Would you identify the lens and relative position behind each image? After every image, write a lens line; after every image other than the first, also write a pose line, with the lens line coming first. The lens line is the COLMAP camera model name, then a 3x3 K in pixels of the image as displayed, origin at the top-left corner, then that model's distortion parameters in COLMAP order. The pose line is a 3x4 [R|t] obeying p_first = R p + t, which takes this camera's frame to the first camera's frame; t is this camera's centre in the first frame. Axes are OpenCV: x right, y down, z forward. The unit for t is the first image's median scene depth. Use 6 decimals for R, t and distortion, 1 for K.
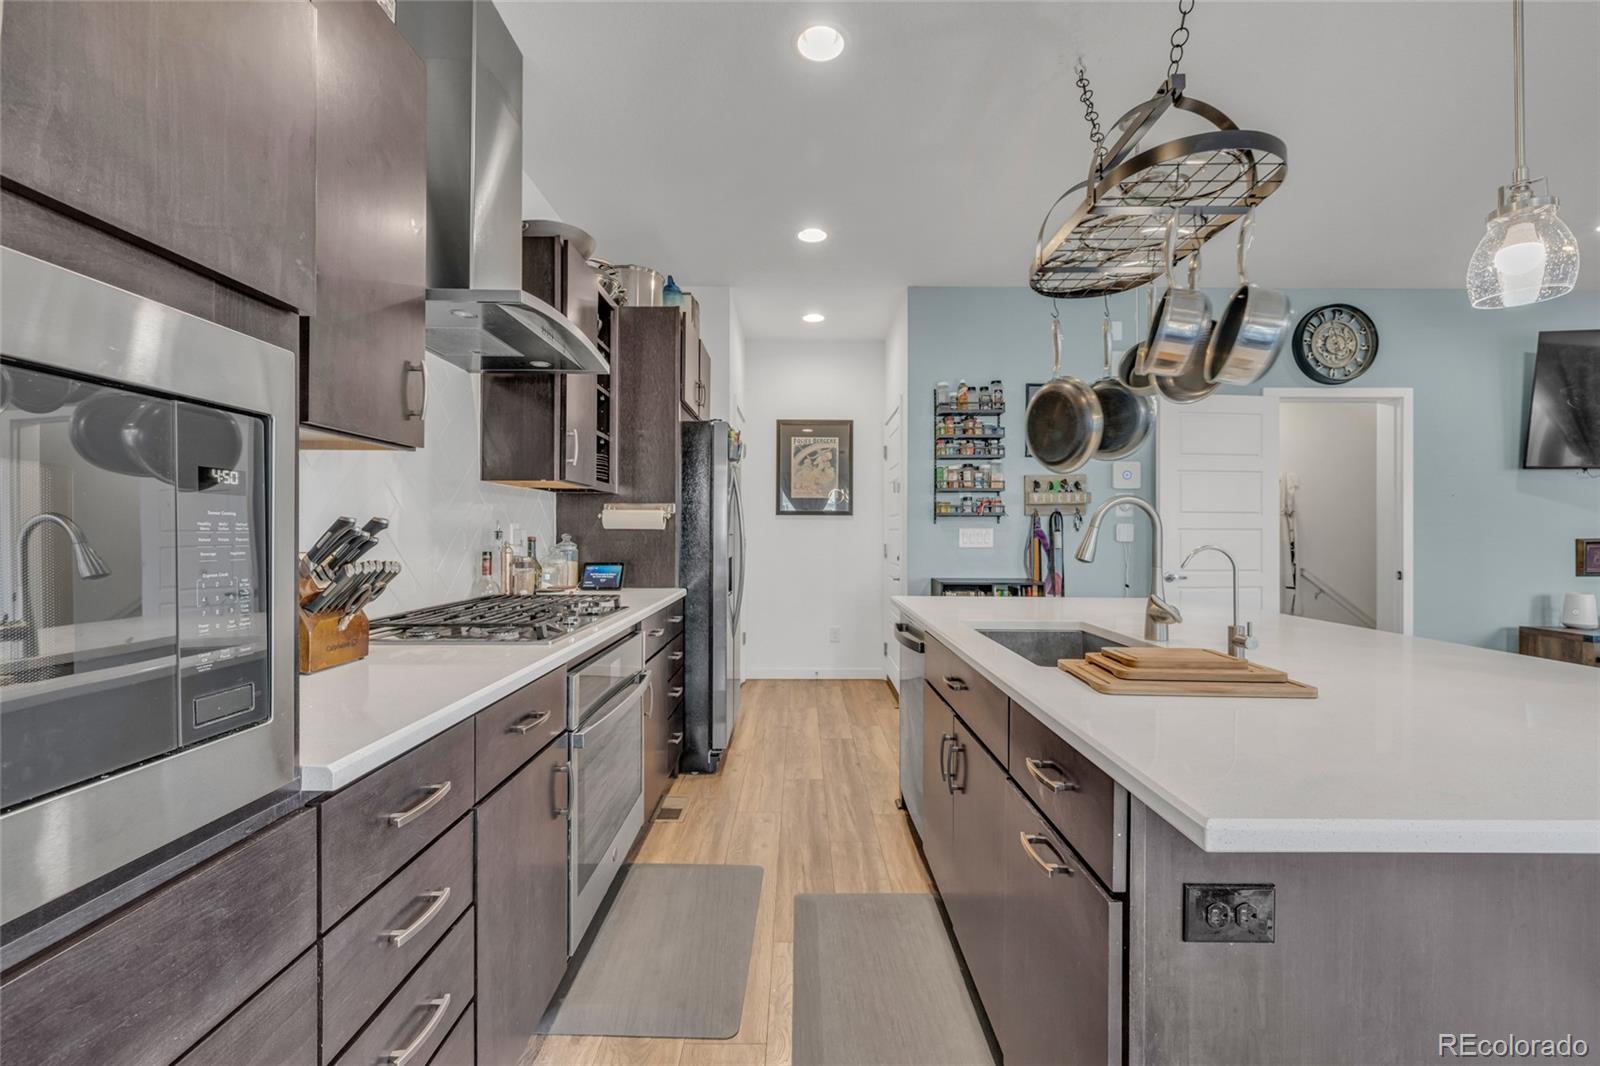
lens RADIAL K [[676.1, 0, 801.6], [0, 676.1, 527.0], [0, 0, 1]] dist [0.001305, 0.000200]
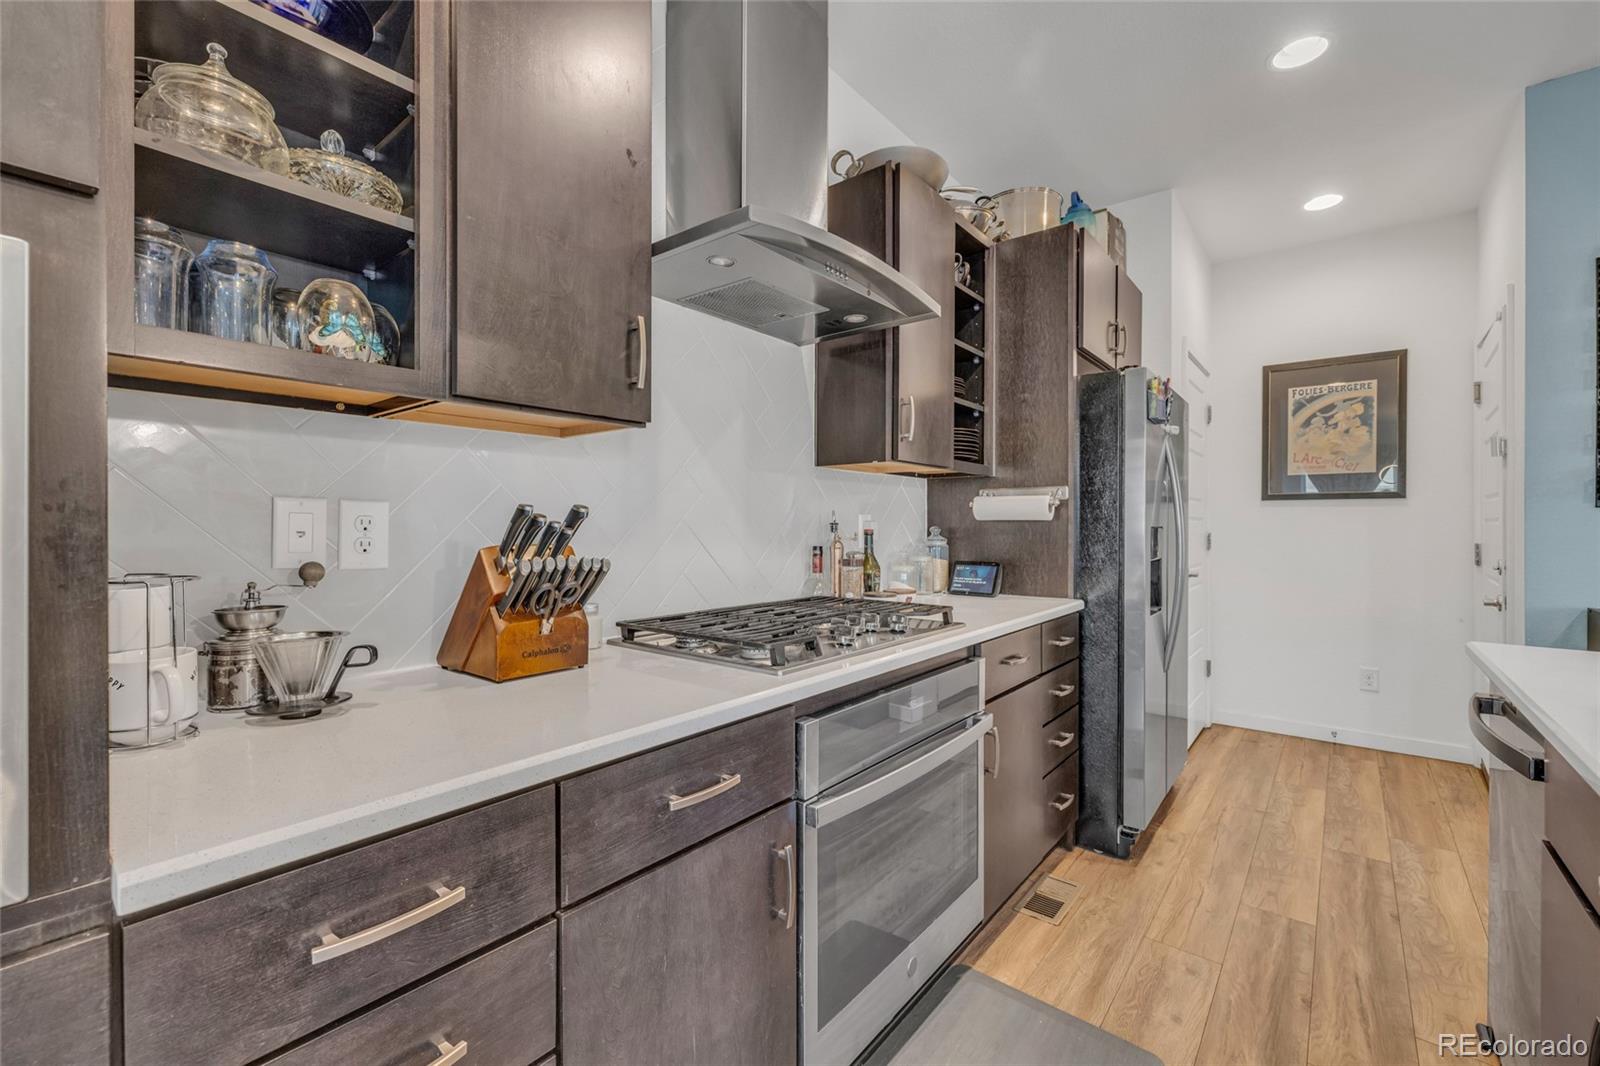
lens RADIAL K [[676.1, 0, 801.6], [0, 676.1, 527.0], [0, 0, 1]] dist [0.001305, 0.000200]
pose [[0.776455, -0.001384, -0.630171, 0.056940], [0.006366, 0.999964, 0.005648, 0.004762], [0.630140, -0.008398, 0.776436, 0.231236]]
